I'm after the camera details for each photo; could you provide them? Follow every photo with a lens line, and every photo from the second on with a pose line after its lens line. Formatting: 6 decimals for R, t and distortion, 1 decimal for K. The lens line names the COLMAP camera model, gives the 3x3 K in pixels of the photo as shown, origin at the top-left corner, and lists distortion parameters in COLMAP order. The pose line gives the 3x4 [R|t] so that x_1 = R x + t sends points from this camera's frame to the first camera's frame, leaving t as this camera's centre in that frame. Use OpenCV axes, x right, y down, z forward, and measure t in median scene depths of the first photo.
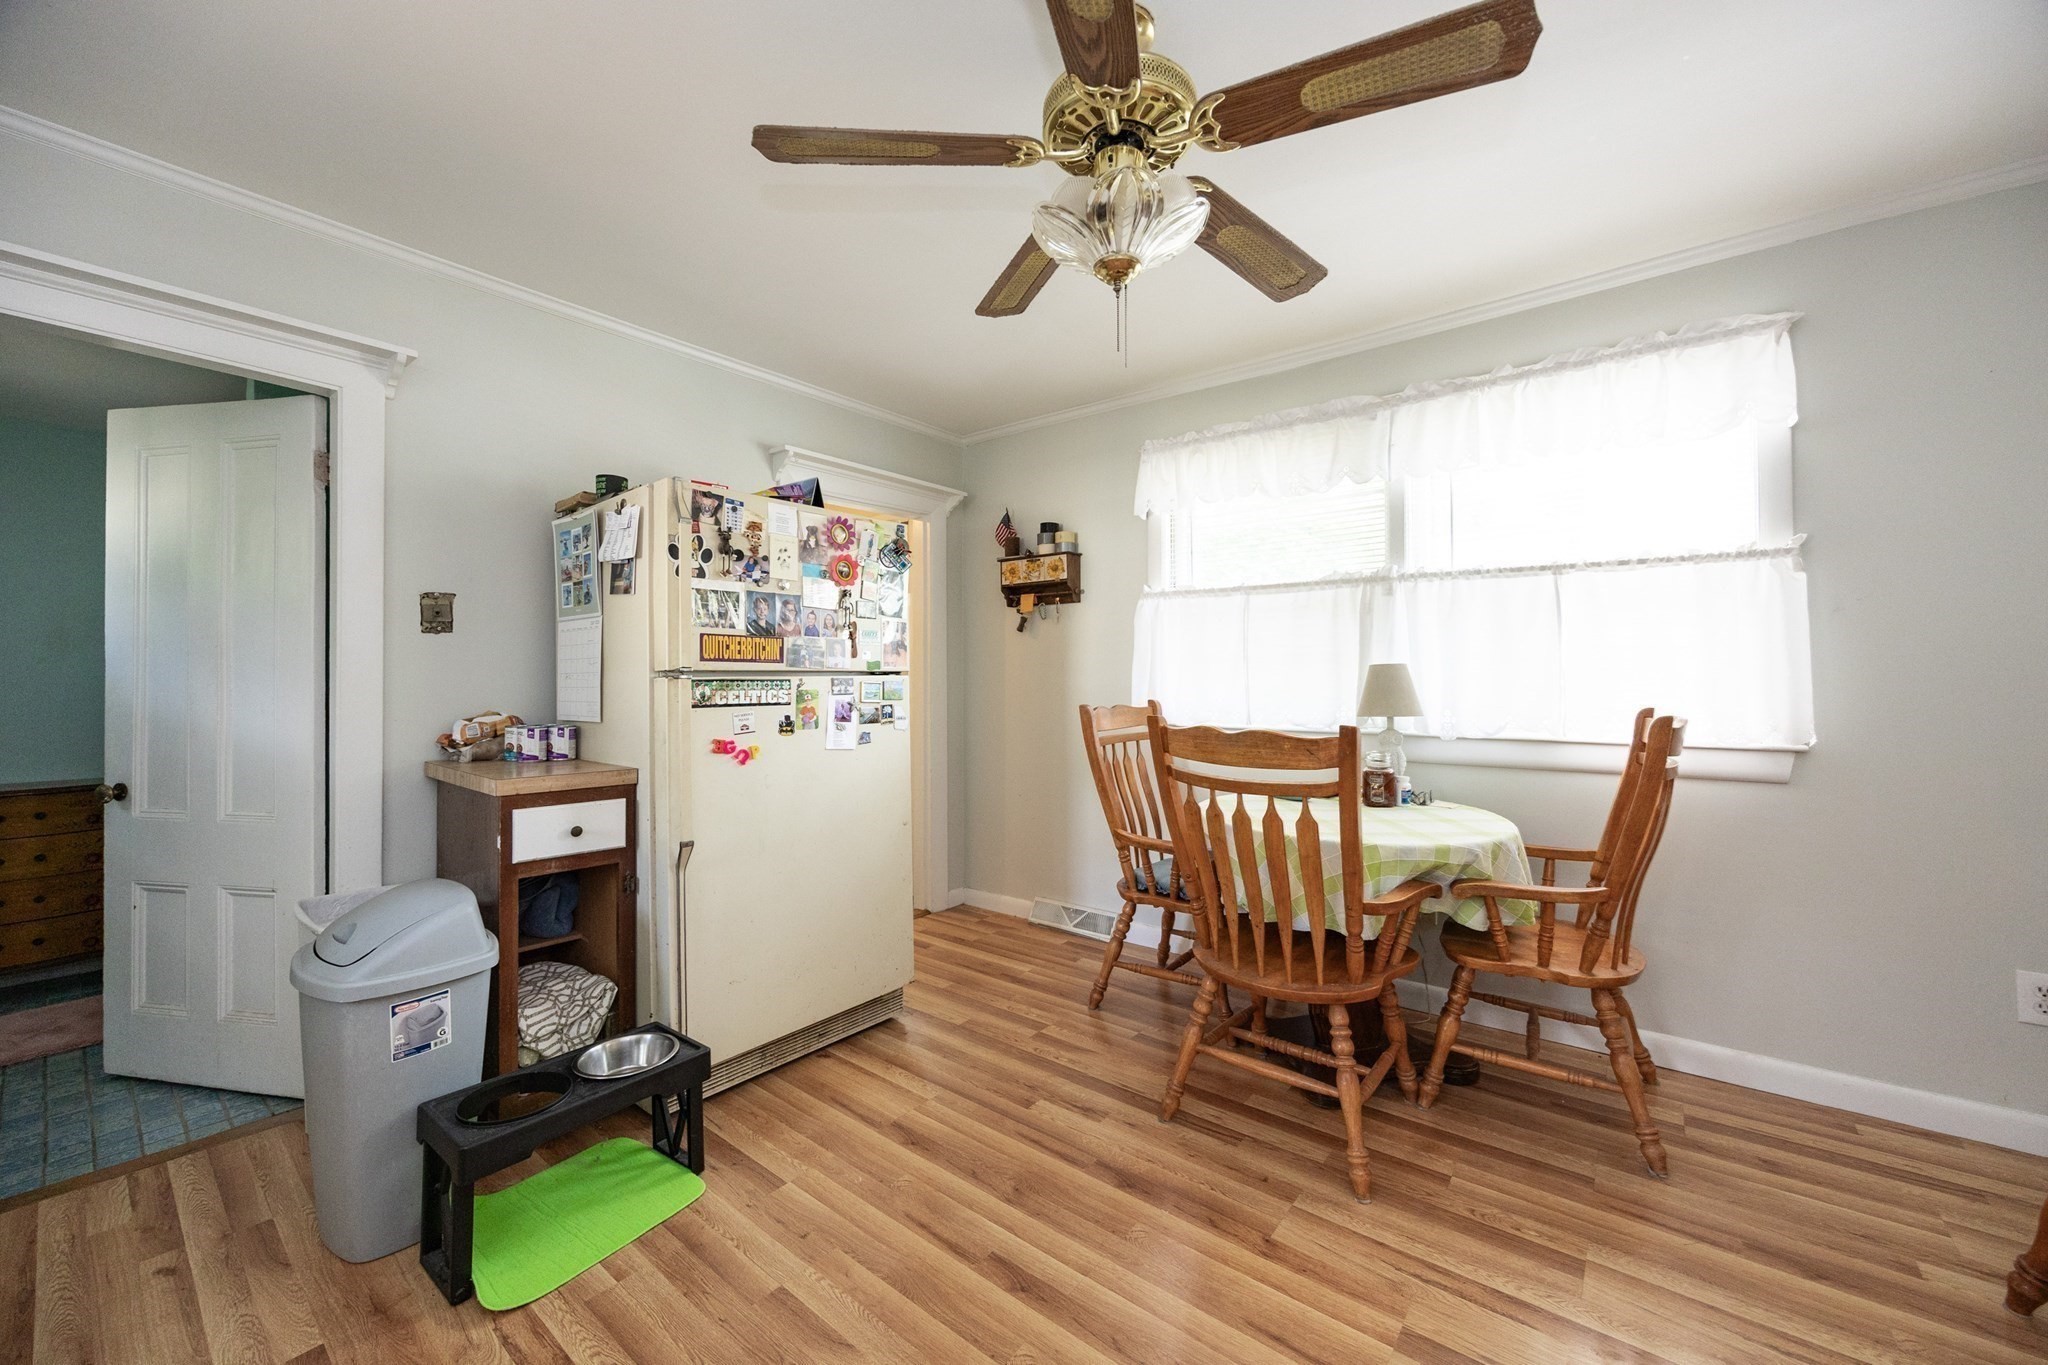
lens RADIAL K [[791.6, 0, 1025.2], [0, 791.6, 673.0], [0, 0, 1]] dist [0.002267, 0.000345]
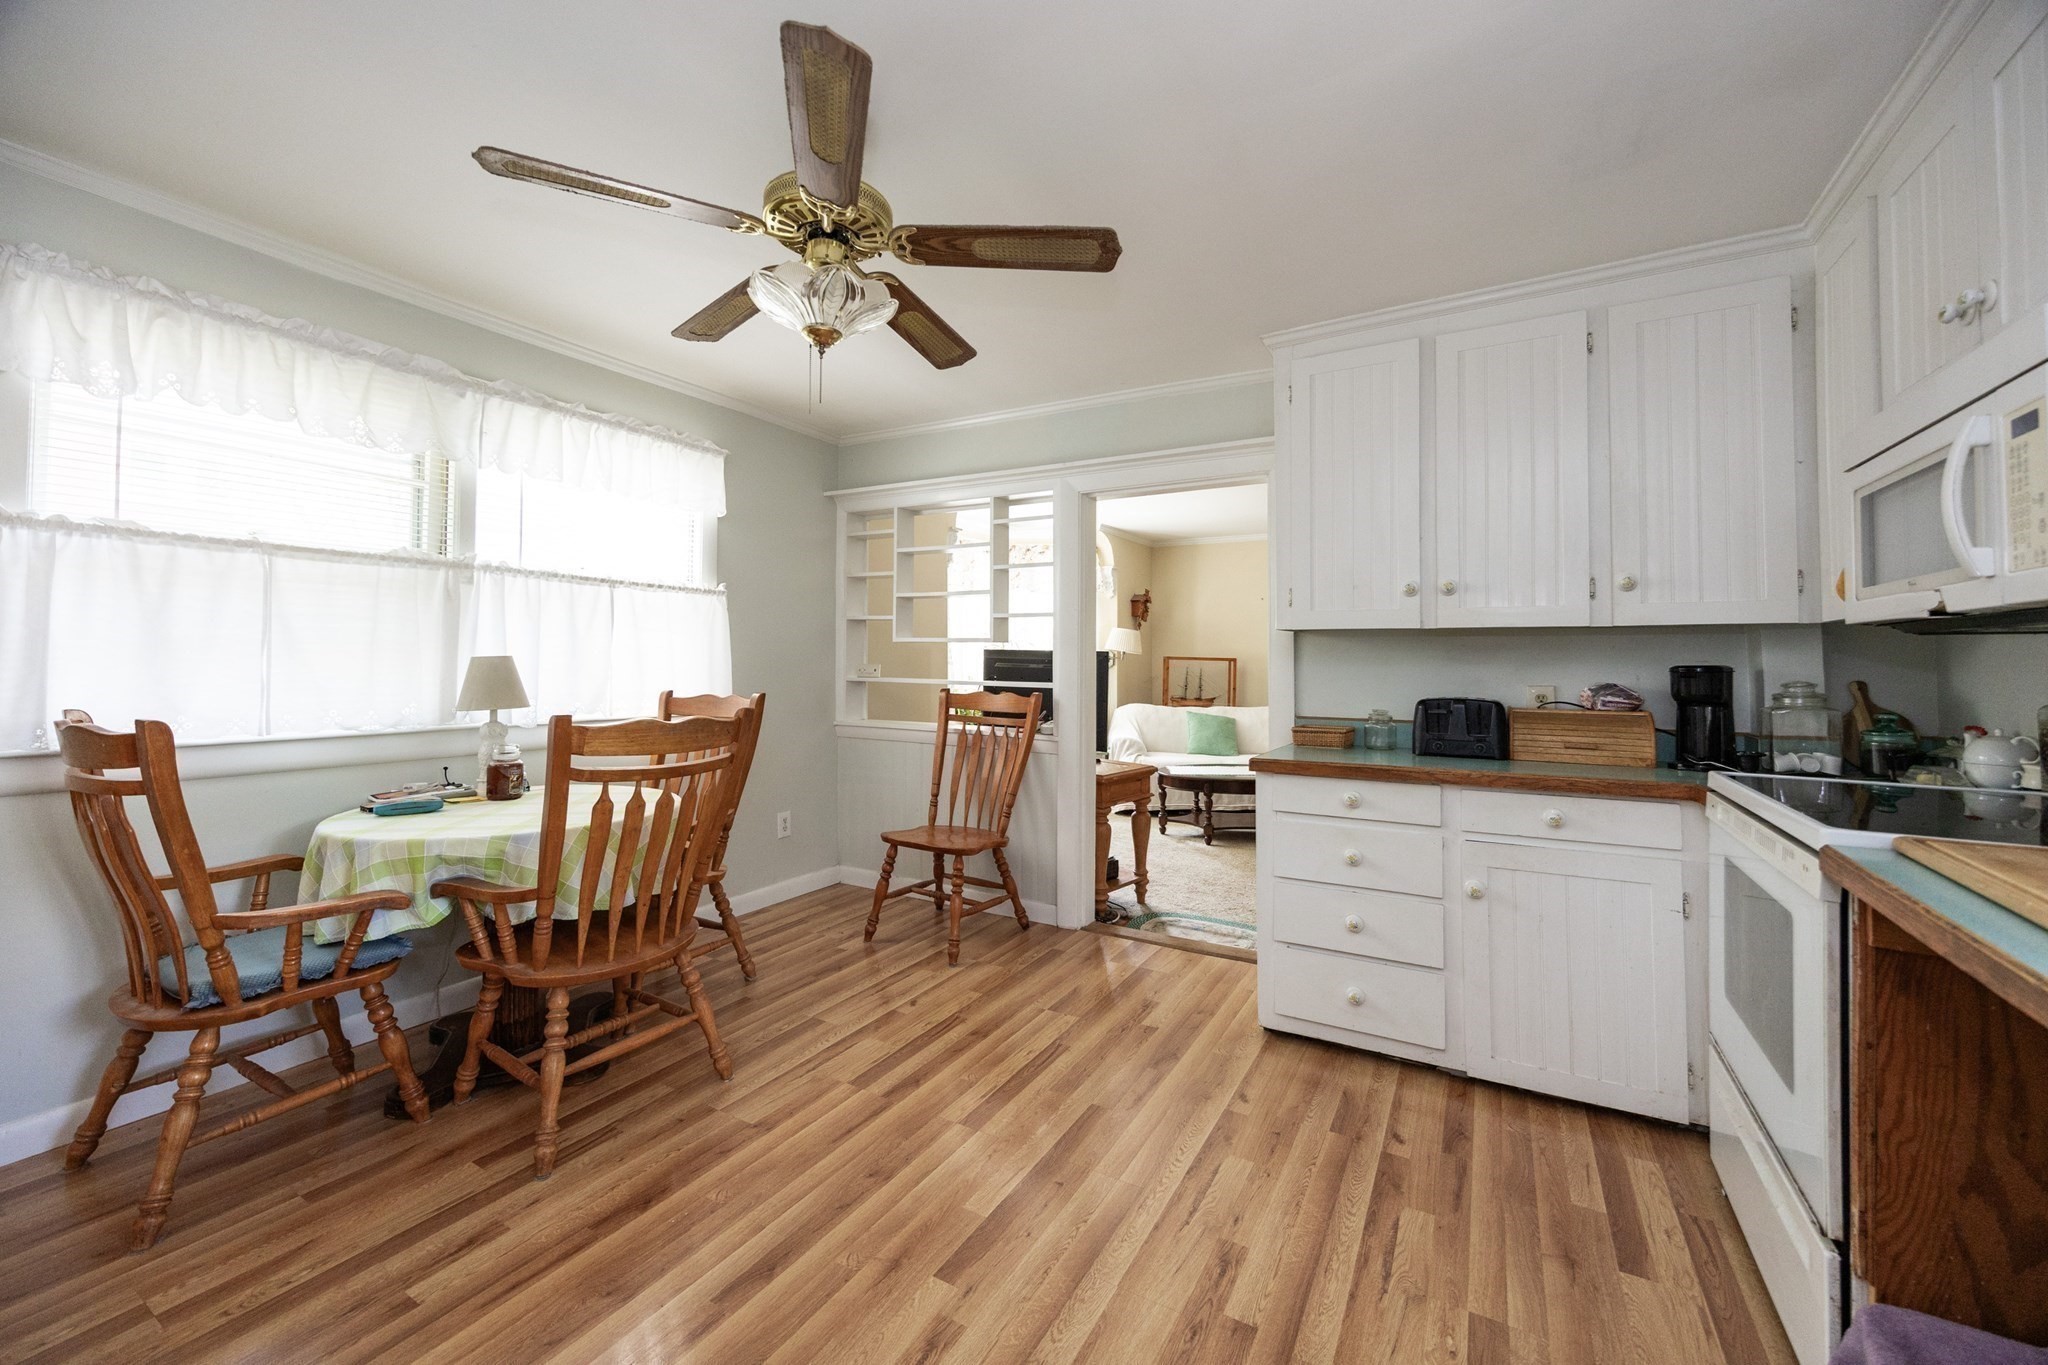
lens RADIAL K [[791.6, 0, 1023.1], [0, 791.6, 679.8], [0, 0, 1]] dist [0.002267, 0.000345]
pose [[-0.141273, -0.015185, 0.989854, -0.740665], [-0.002861, 0.999884, 0.014931, 0.001705], [-0.989967, -0.000723, -0.141300, 0.587420]]
